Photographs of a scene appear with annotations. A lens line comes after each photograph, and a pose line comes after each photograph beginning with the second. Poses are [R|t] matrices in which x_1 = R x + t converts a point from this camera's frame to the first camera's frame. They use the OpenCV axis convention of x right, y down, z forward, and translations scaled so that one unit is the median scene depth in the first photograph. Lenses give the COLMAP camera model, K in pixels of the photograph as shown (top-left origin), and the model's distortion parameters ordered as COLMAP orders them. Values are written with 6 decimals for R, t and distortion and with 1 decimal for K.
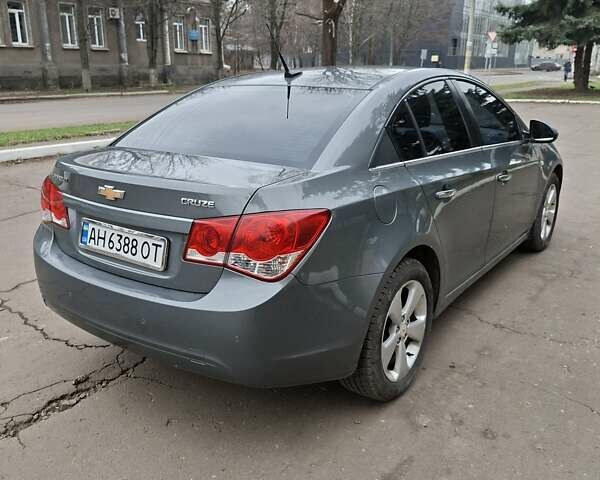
lens RADIAL K [[573.9, 0, 289.0], [0, 573.9, 240.5], [0, 0, 1]] dist [0.122305, -0.175906]
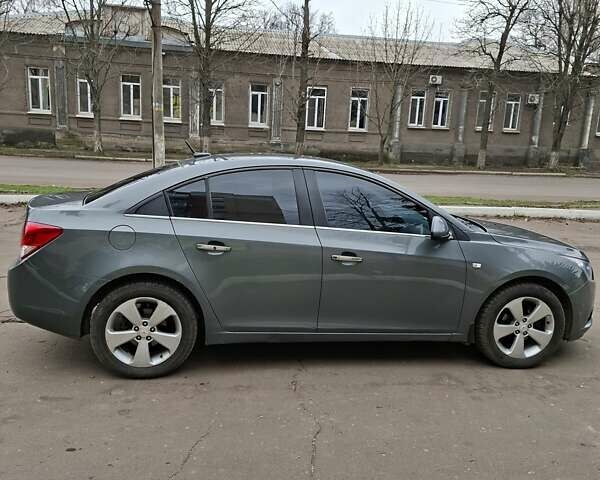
lens RADIAL K [[569.6, 0, 299.5], [0, 569.6, 246.7], [0, 0, 1]] dist [0.120021, -0.163487]
pose [[0.694429, 0.170063, -0.699176, 0.522383], [-0.250016, 0.968157, -0.012831, -0.046113], [0.674730, 0.183716, 0.714834, 0.078538]]
